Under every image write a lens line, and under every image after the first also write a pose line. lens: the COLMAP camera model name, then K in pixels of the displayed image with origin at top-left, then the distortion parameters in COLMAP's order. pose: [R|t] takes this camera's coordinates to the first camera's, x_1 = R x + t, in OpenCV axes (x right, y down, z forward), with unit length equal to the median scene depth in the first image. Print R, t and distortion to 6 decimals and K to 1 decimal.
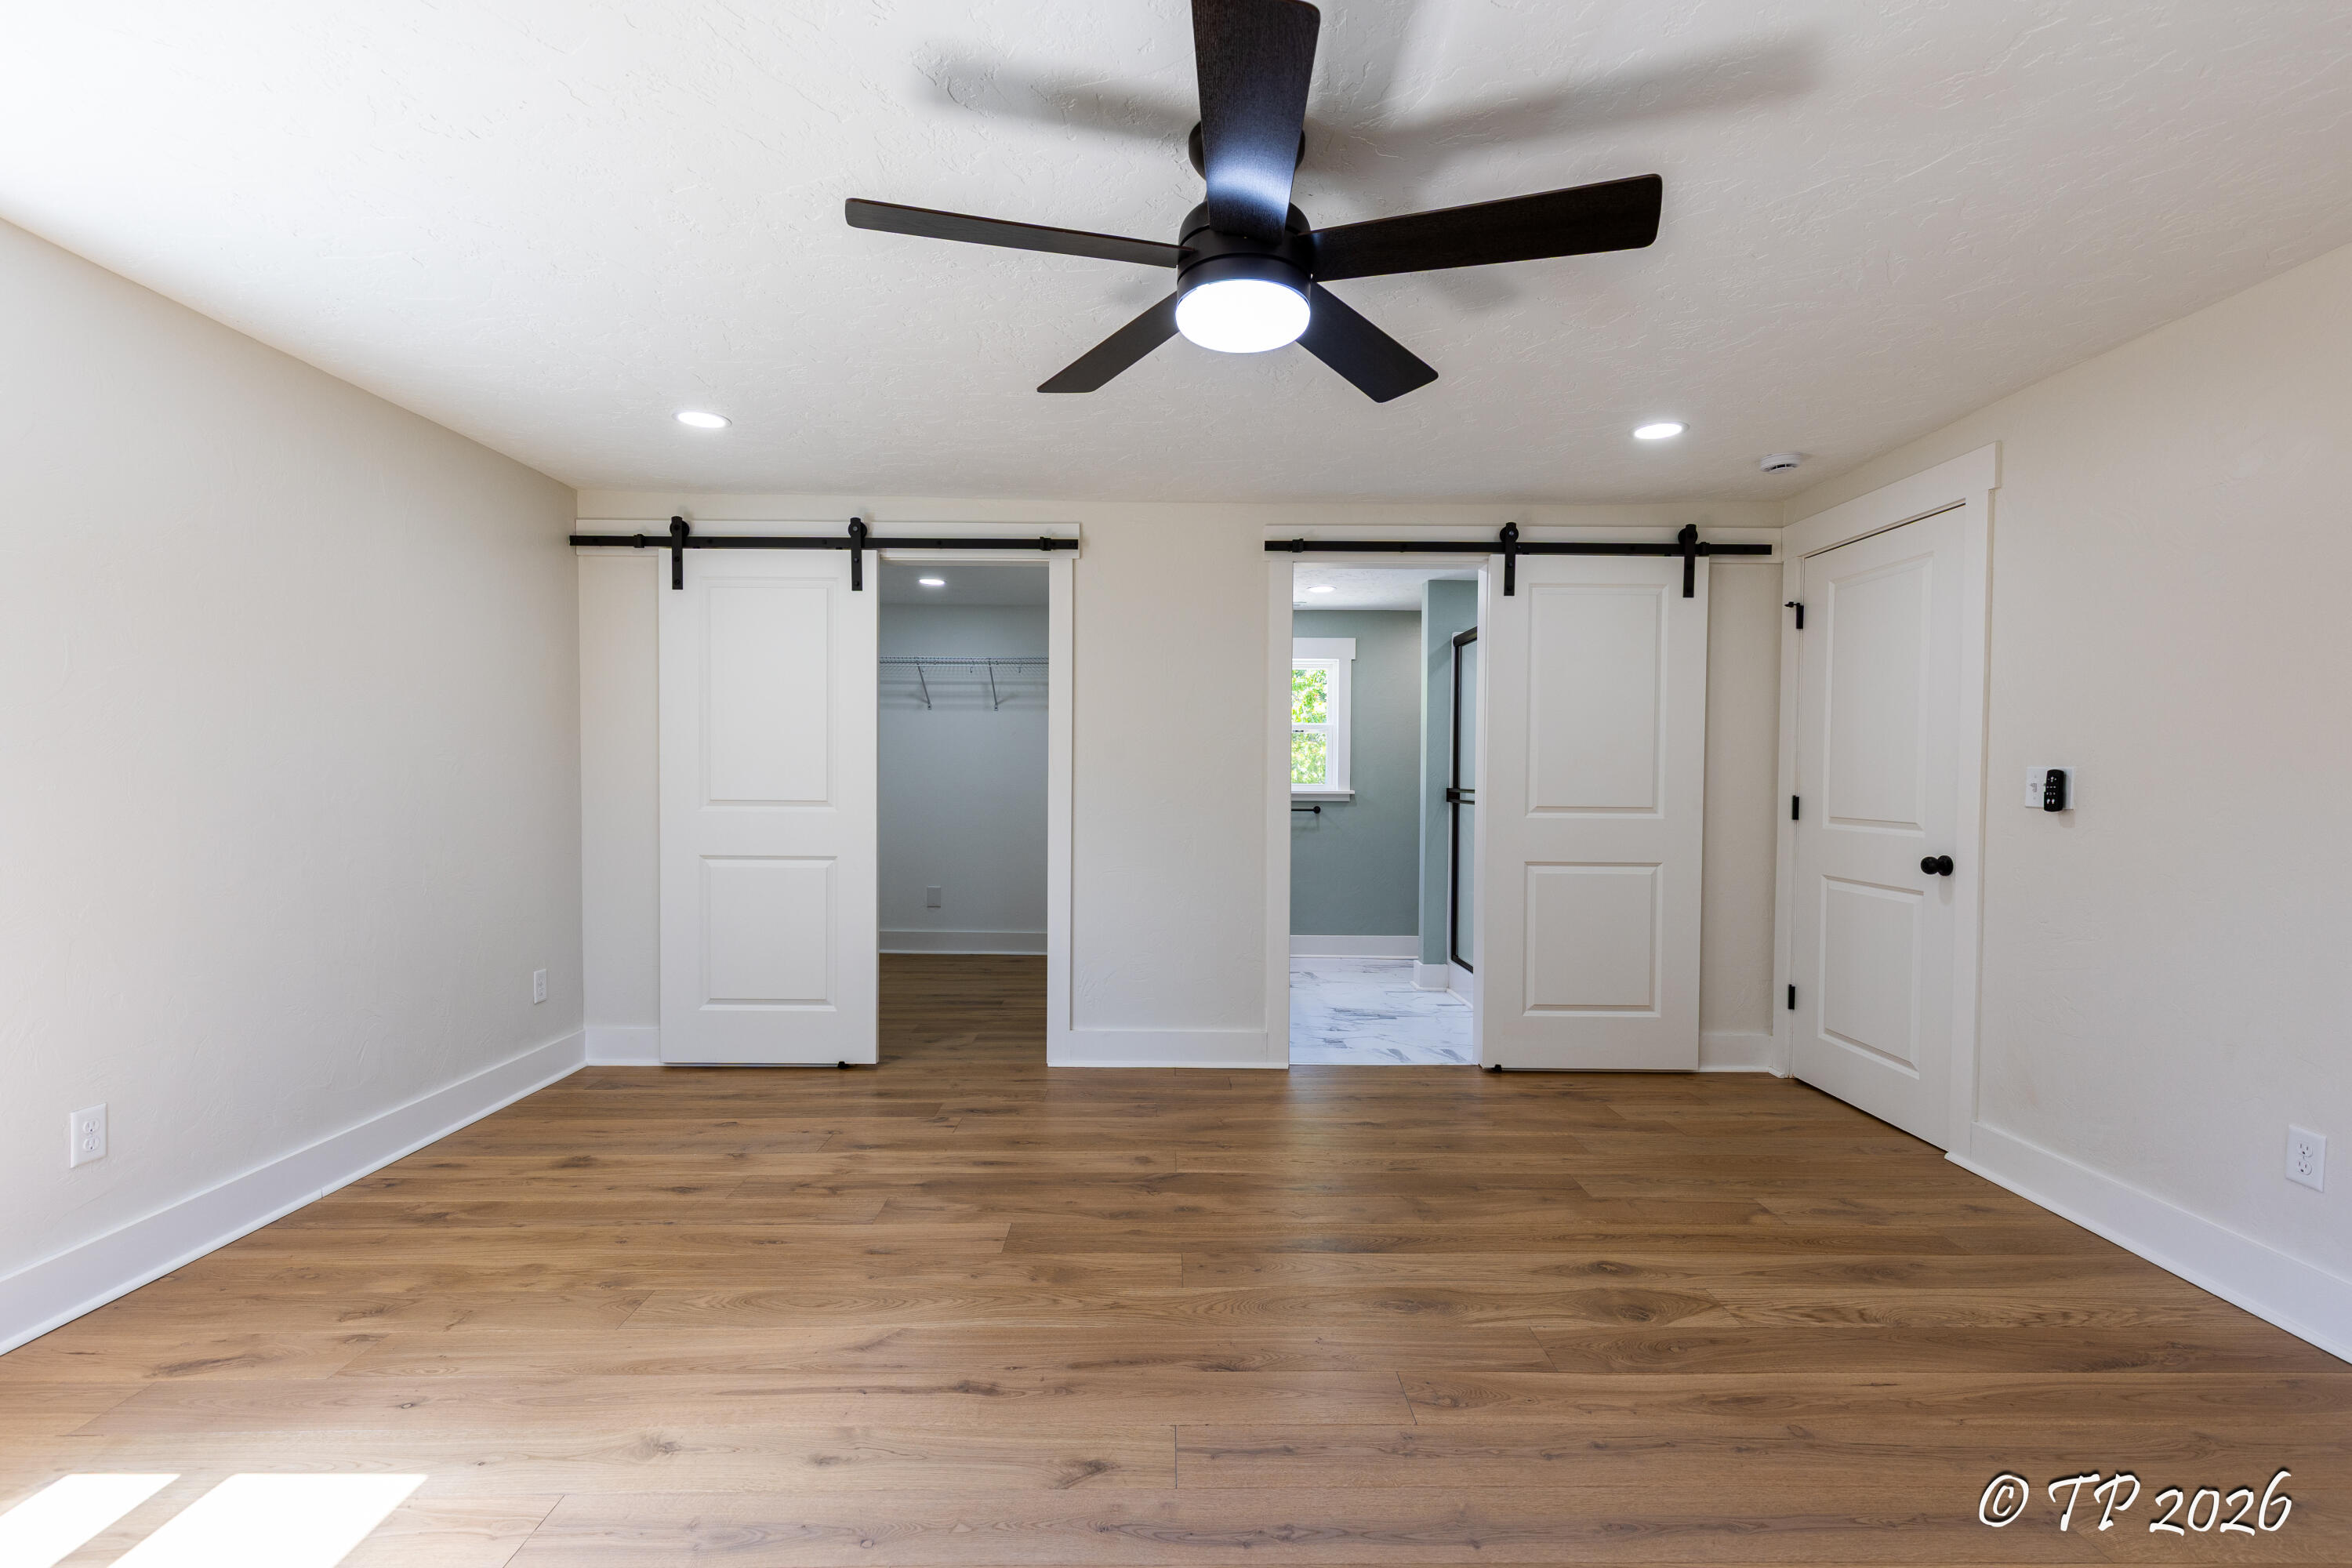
lens RADIAL K [[1067.1, 0, 1190.5], [0, 1067.1, 792.7], [0, 0, 1]] dist [0.011129, -0.002435]
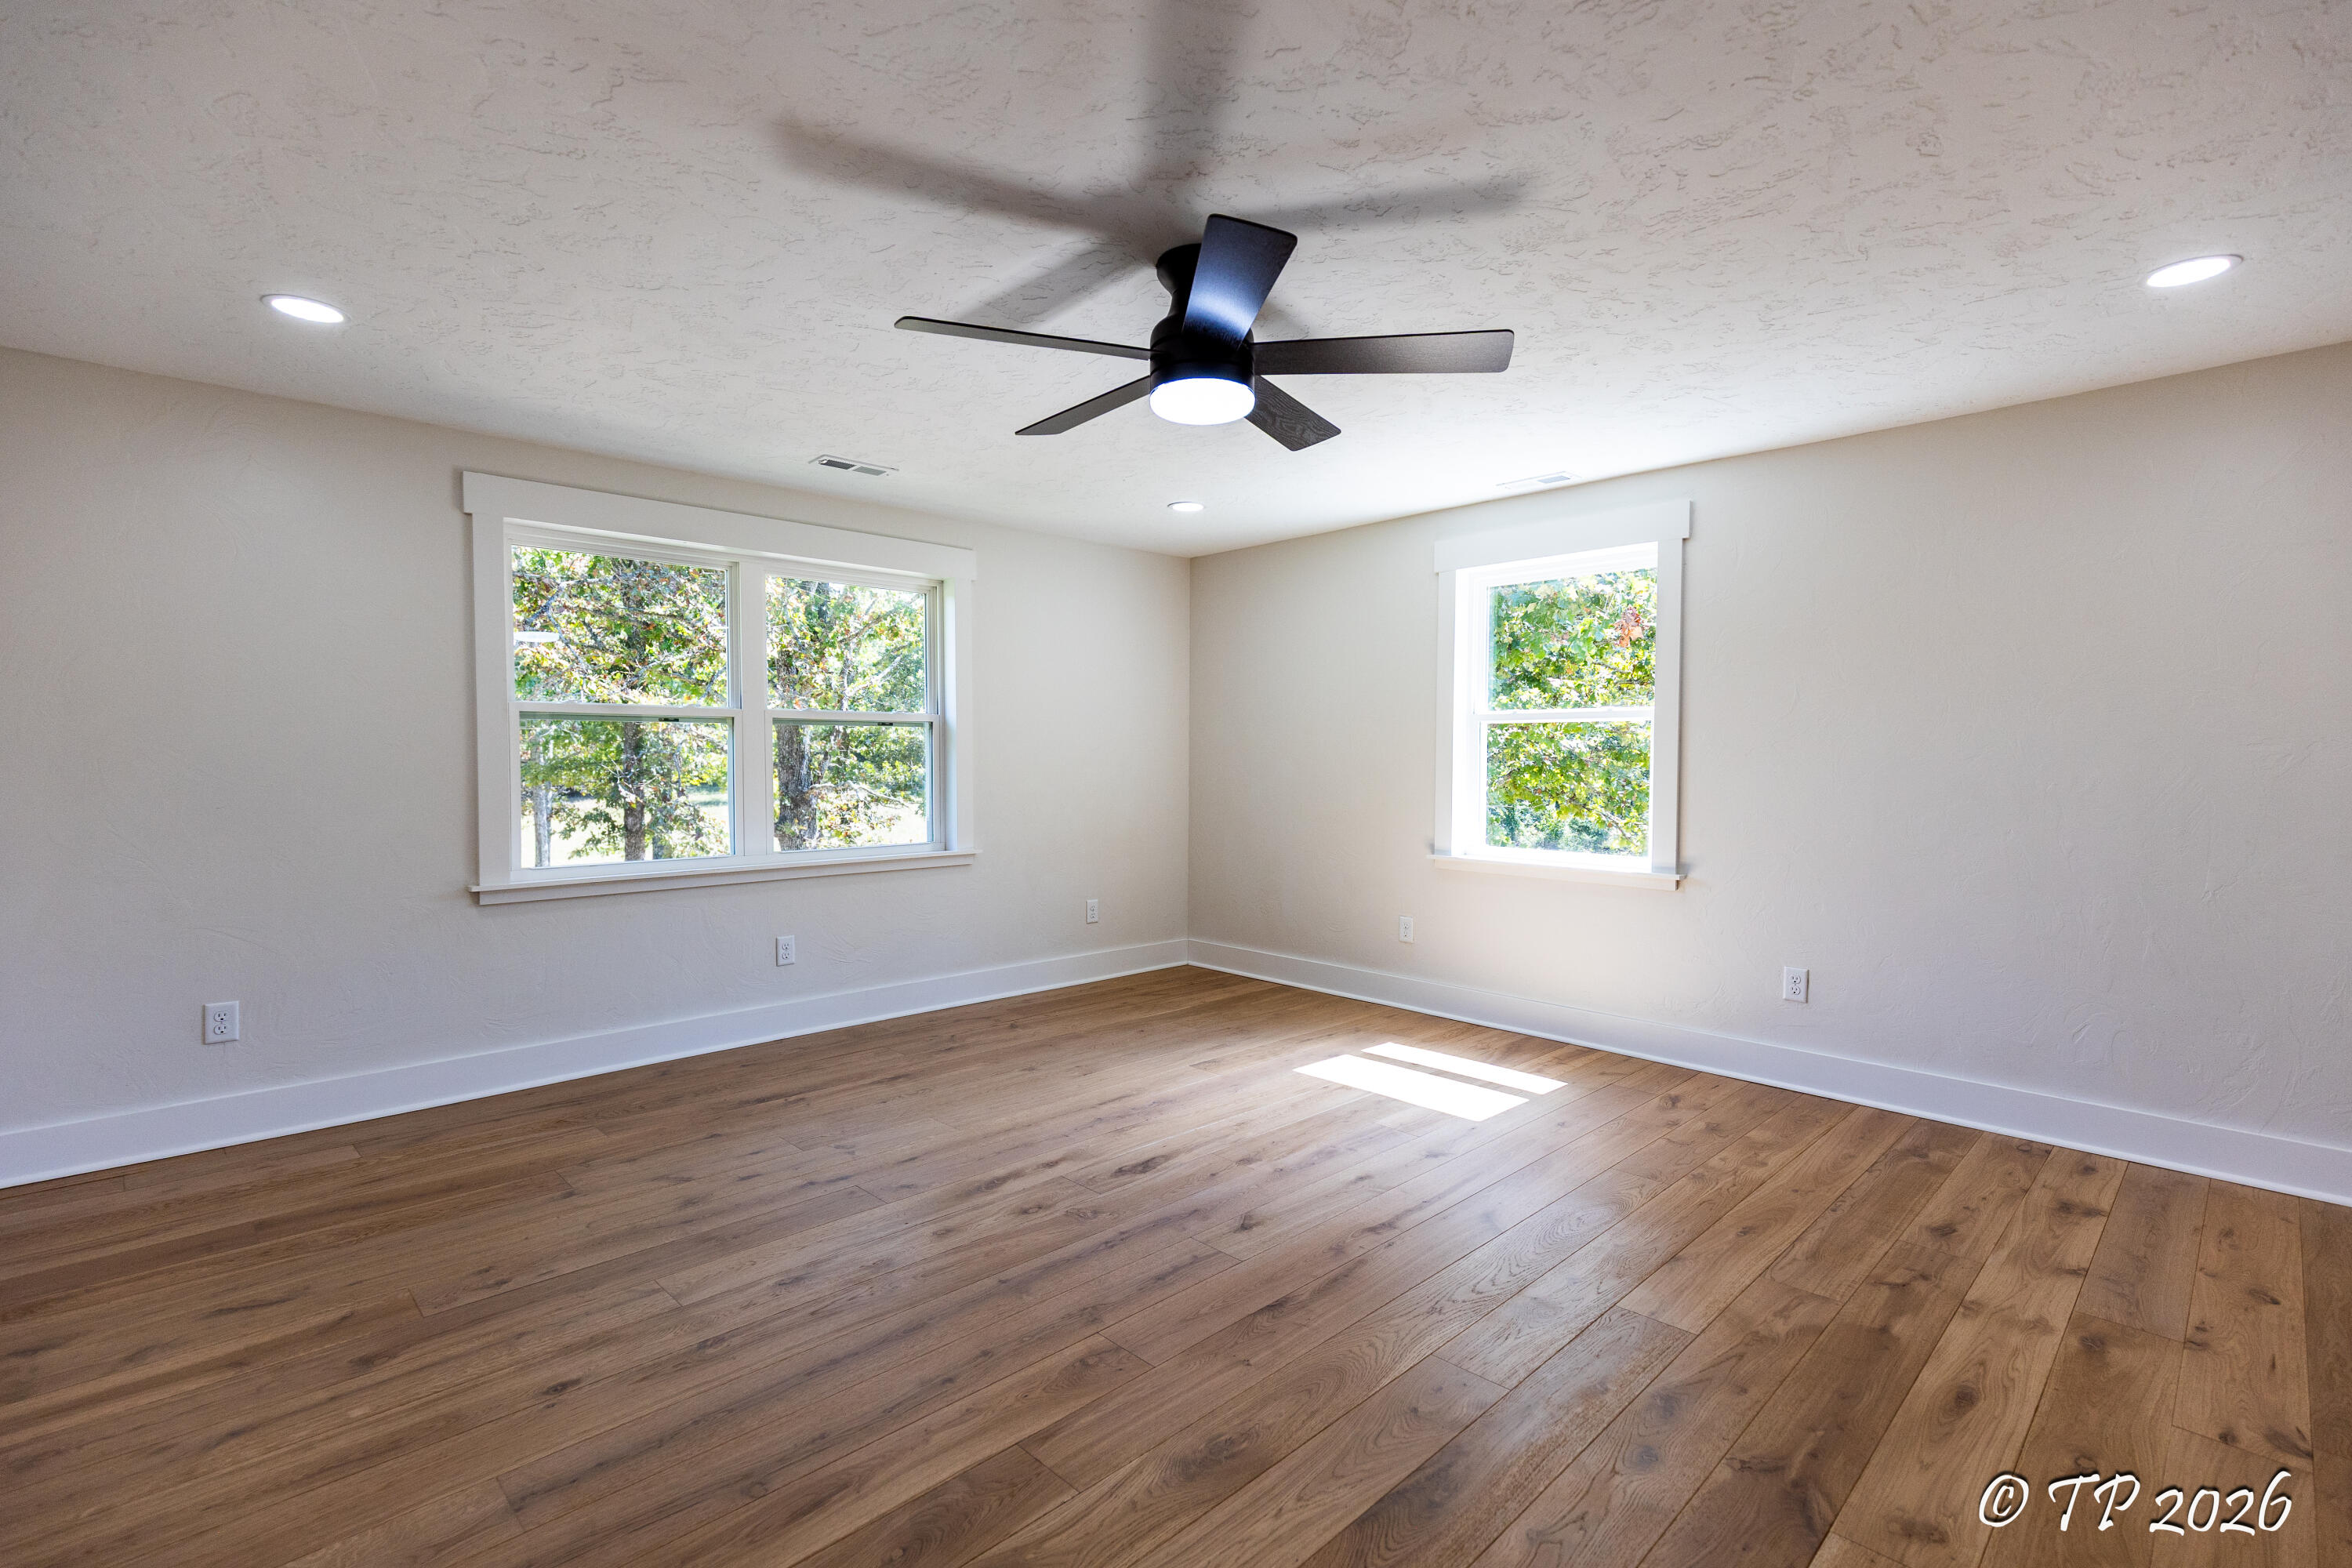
lens RADIAL K [[1067.1, 0, 1186.7], [0, 1067.1, 774.9], [0, 0, 1]] dist [0.011129, -0.002435]
pose [[-0.727040, 0.002354, -0.686591, 0.588772], [-0.021484, 0.999426, 0.026175, -0.015319], [0.686259, 0.033781, -0.726573, 1.201671]]
